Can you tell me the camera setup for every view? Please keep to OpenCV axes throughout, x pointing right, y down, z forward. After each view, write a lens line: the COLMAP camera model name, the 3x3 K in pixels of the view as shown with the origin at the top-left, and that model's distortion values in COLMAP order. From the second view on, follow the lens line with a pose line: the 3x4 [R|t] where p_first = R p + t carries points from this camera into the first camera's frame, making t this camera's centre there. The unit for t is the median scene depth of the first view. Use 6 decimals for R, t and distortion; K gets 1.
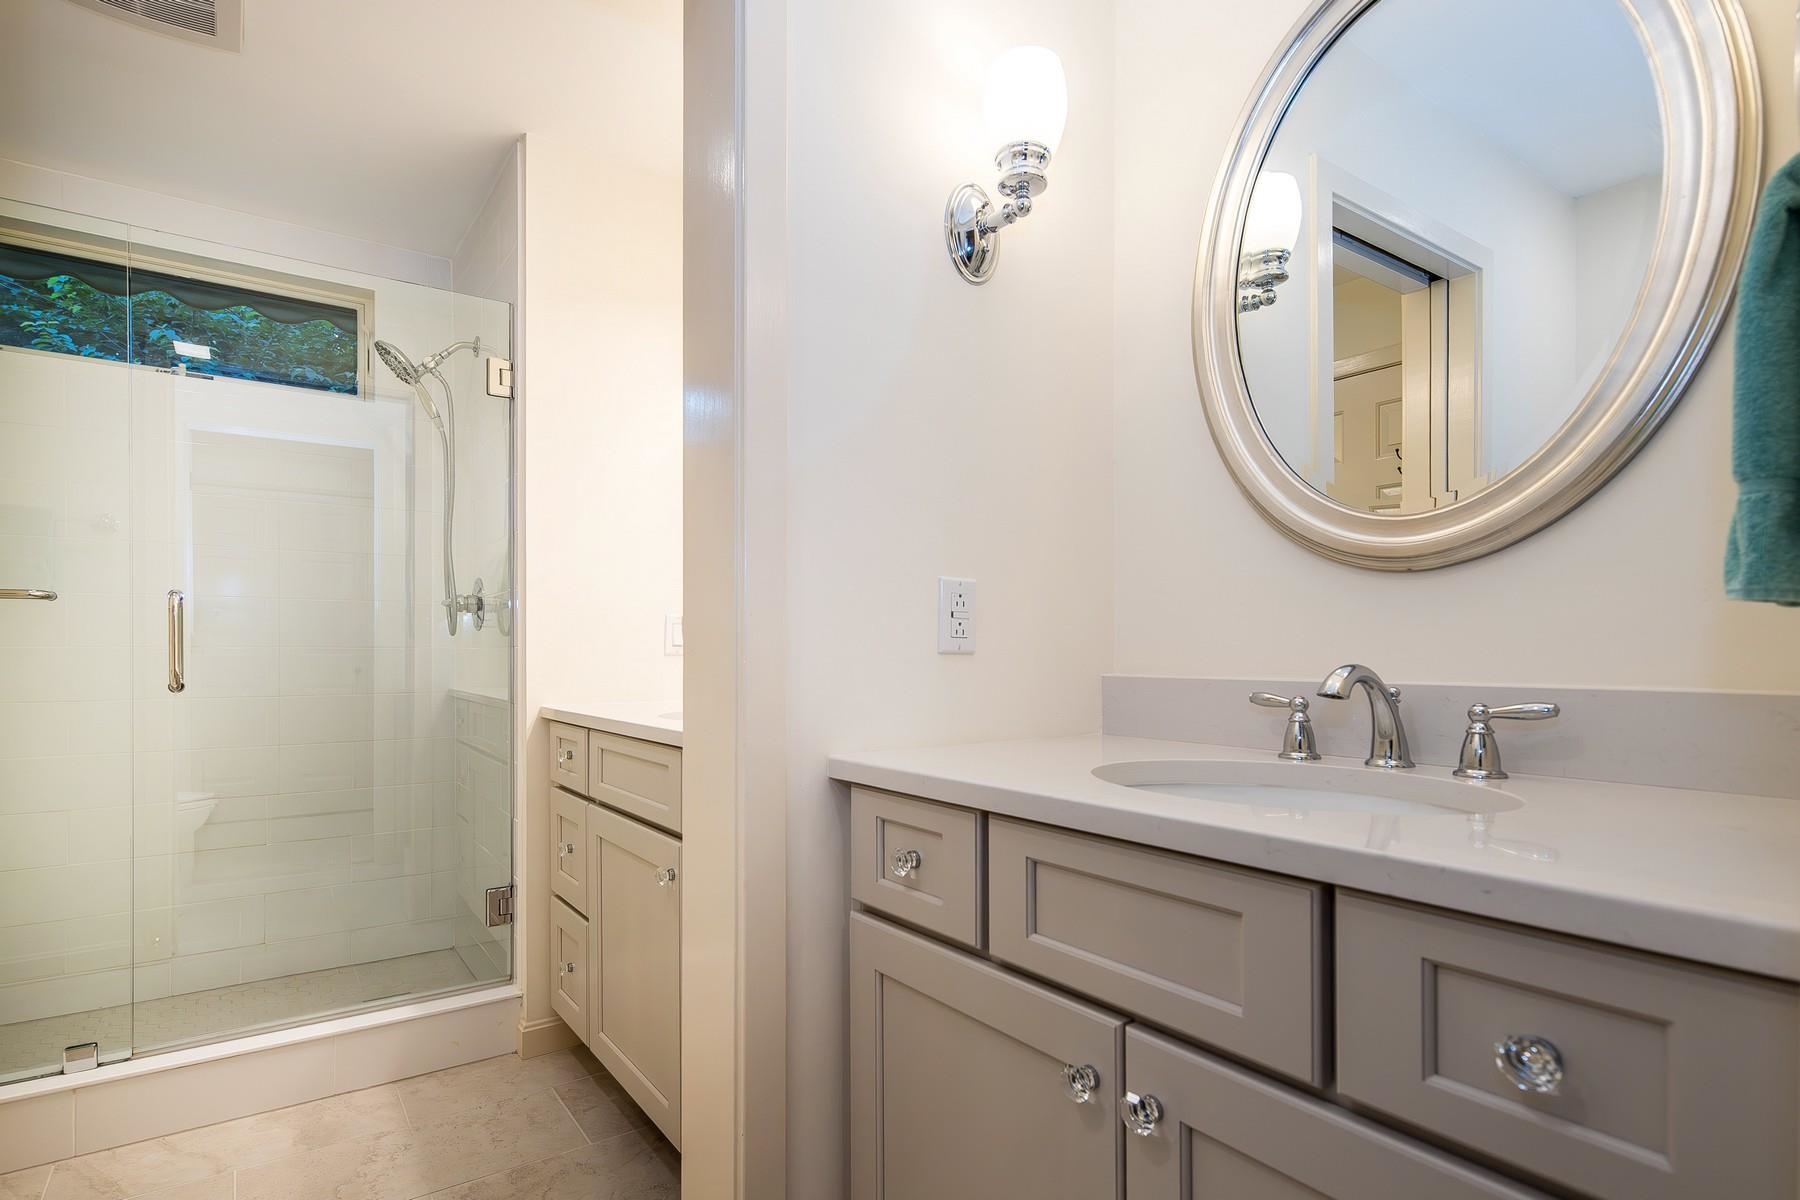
lens RADIAL K [[893.3, 0, 894.0], [0, 893.3, 653.6], [0, 0, 1]] dist [0.011822, 0.000783]
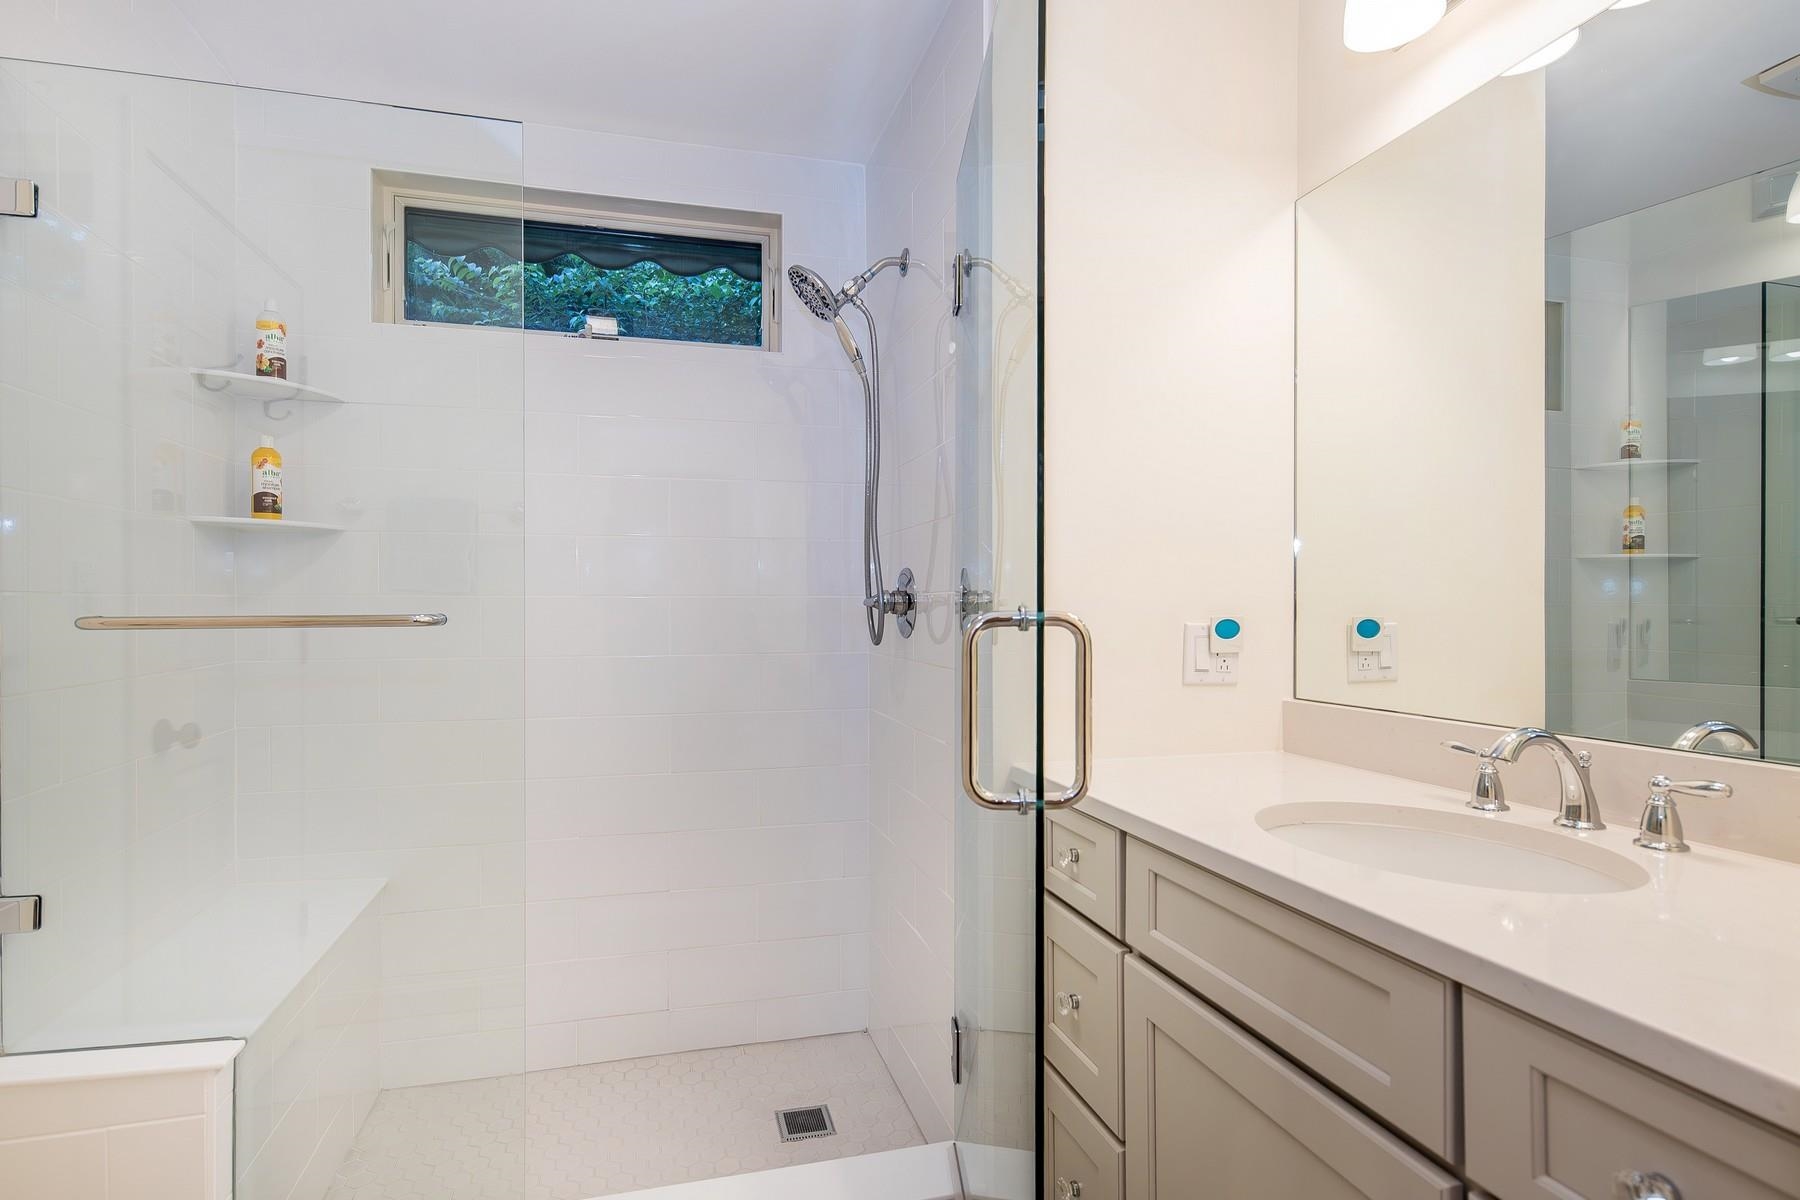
lens RADIAL K [[893.3, 0, 896.0], [0, 893.3, 603.2], [0, 0, 1]] dist [0.011822, 0.000783]
pose [[0.938997, -0.000826, -0.343924, -0.214416], [0.000279, 0.999999, -0.001640, -0.053266], [0.343925, 0.001444, 0.938996, 0.290874]]
